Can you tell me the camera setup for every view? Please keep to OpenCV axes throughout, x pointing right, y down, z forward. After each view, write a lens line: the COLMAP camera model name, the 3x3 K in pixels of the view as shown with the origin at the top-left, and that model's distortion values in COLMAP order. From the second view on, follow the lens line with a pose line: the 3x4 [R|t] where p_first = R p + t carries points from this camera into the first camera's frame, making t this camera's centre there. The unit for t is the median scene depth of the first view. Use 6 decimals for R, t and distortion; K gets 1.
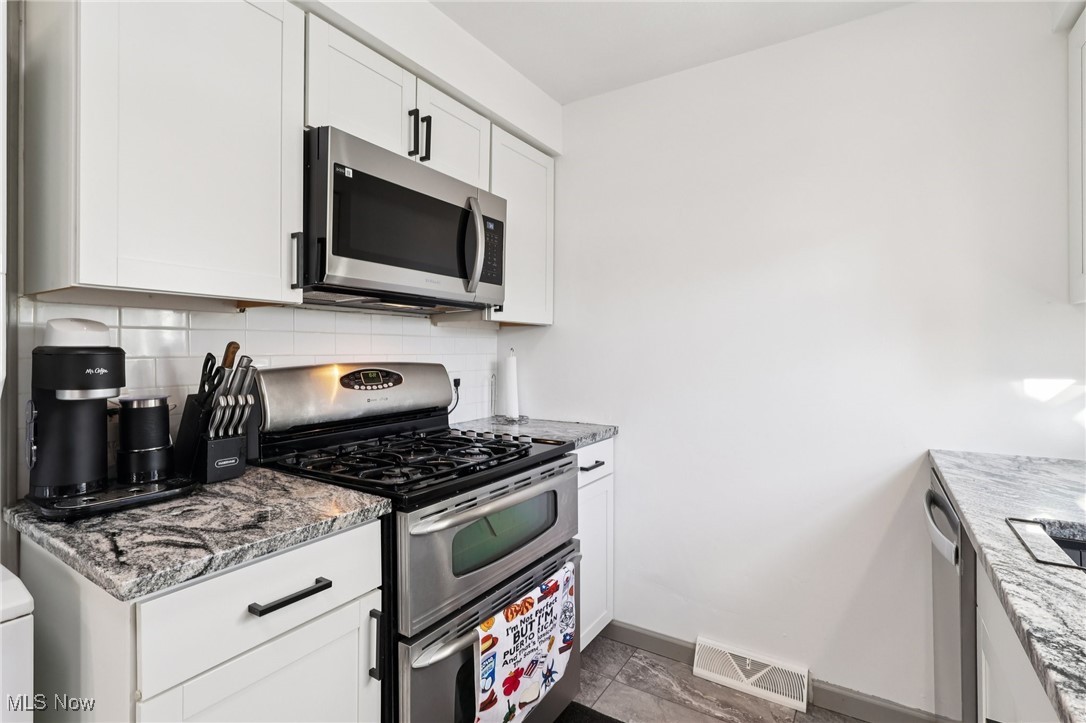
lens RADIAL K [[520.7, 0, 547.1], [0, 520.7, 356.2], [0, 0, 1]] dist [0.000549, 0.000367]
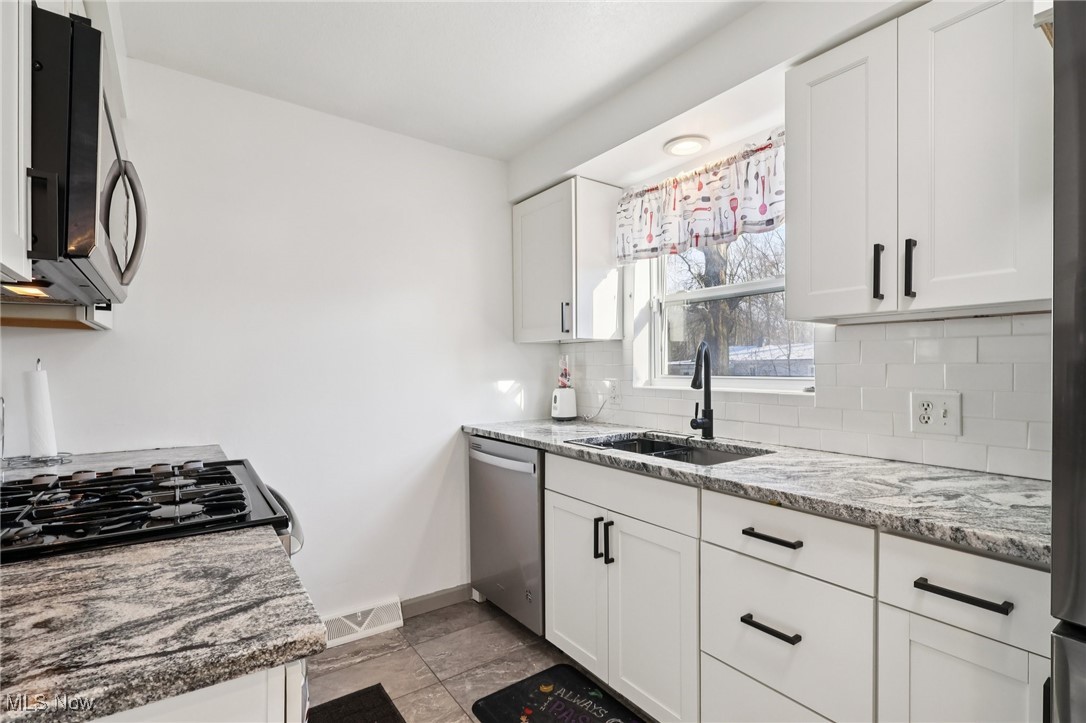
lens RADIAL K [[504.4, 0, 540.6], [0, 504.4, 368.8], [0, 0, 1]] dist [-0.001560, 0.000268]
pose [[0.374897, 0.001526, 0.927065, -0.800149], [0.003988, 0.999987, -0.003259, 0.006365], [-0.927058, 0.004919, 0.374886, 0.199198]]
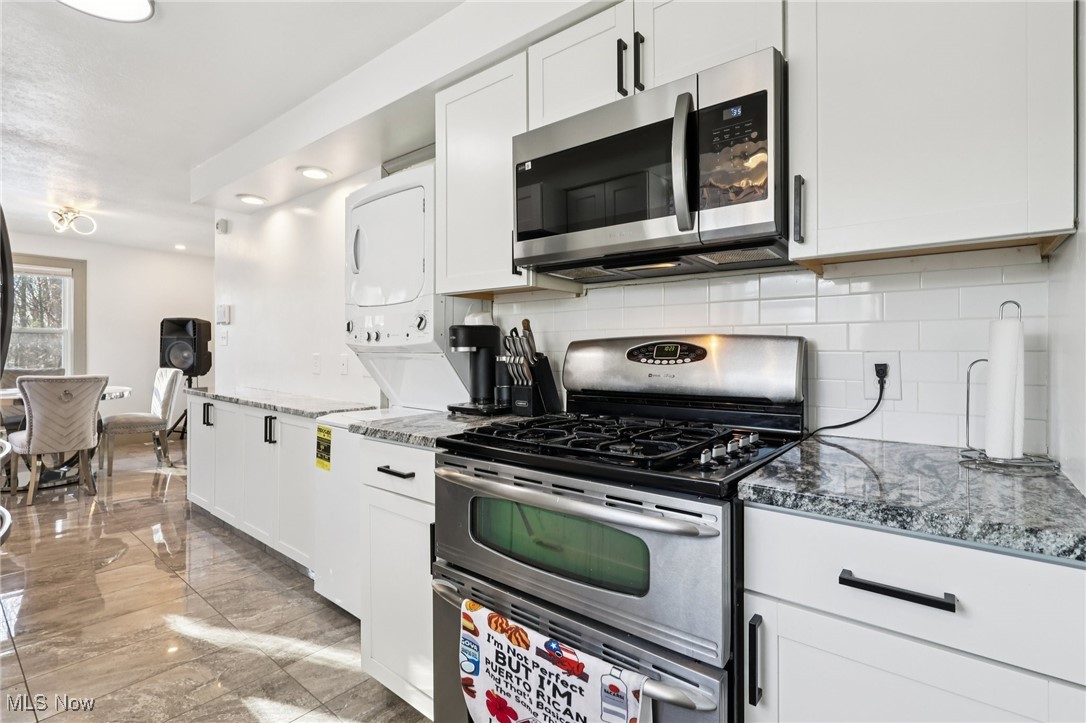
lens RADIAL K [[507.0, 0, 546.4], [0, 507.0, 357.3], [0, 0, 1]] dist [-0.000087, 0.000187]
pose [[-0.115100, 0.012606, -0.993274, 0.721359], [-0.010103, 0.999853, 0.013860, 0.053486], [0.993303, 0.011630, -0.114956, 1.159115]]
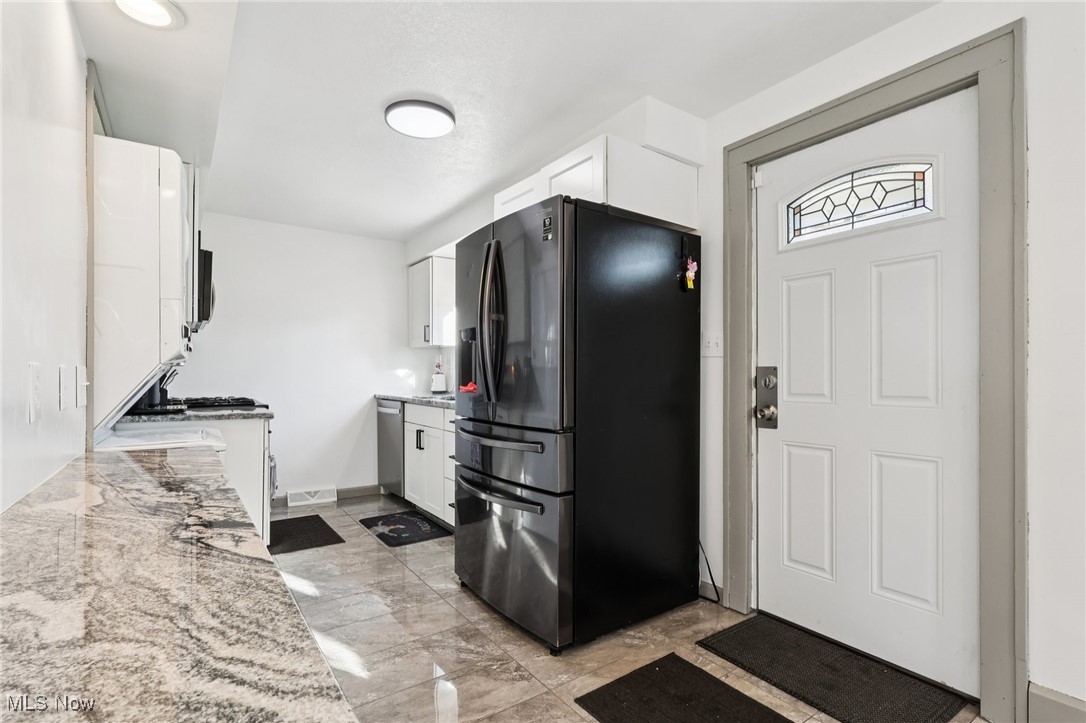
lens RADIAL K [[511.3, 0, 539.9], [0, 511.3, 373.9], [0, 0, 1]] dist [0.001284, 0.000155]
pose [[0.390119, 0.006849, 0.920739, -1.867149], [0.000923, 0.999969, -0.007830, 0.106659], [-0.920764, 0.003905, 0.390100, -1.171825]]
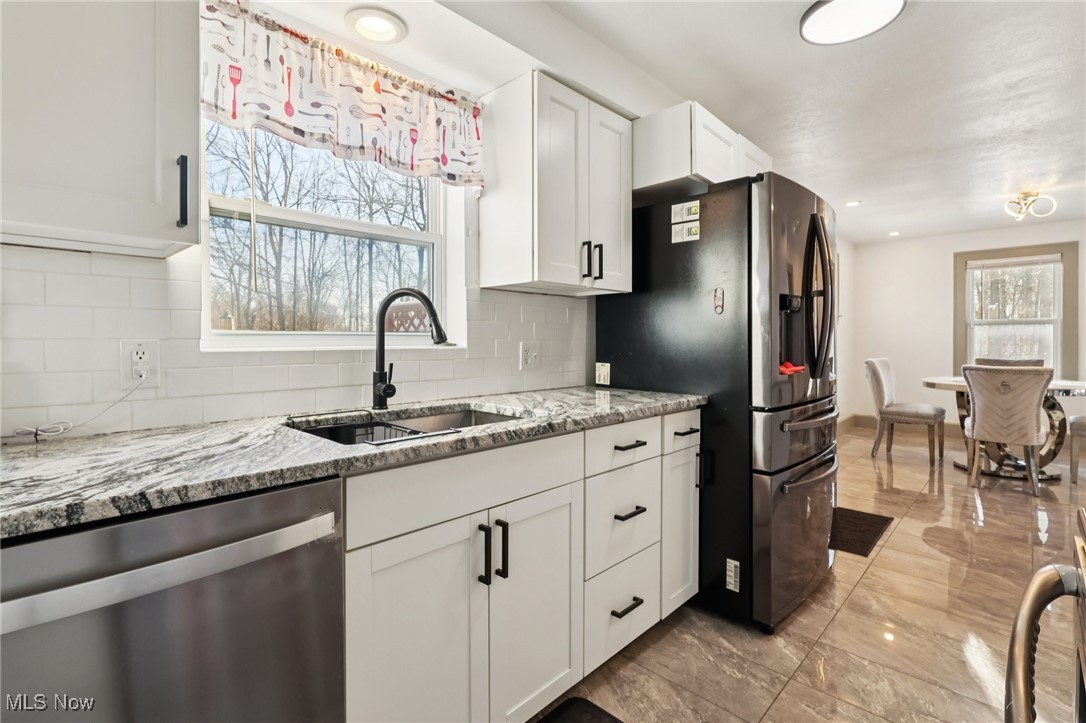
lens RADIAL K [[508.1, 0, 529.3], [0, 508.1, 344.7], [0, 0, 1]] dist [-0.000784, 0.000230]
pose [[-0.978041, 0.006519, 0.208310, 0.210838], [0.008697, 0.999917, 0.009542, 0.052166], [-0.208230, 0.011144, -0.978016, 1.449666]]
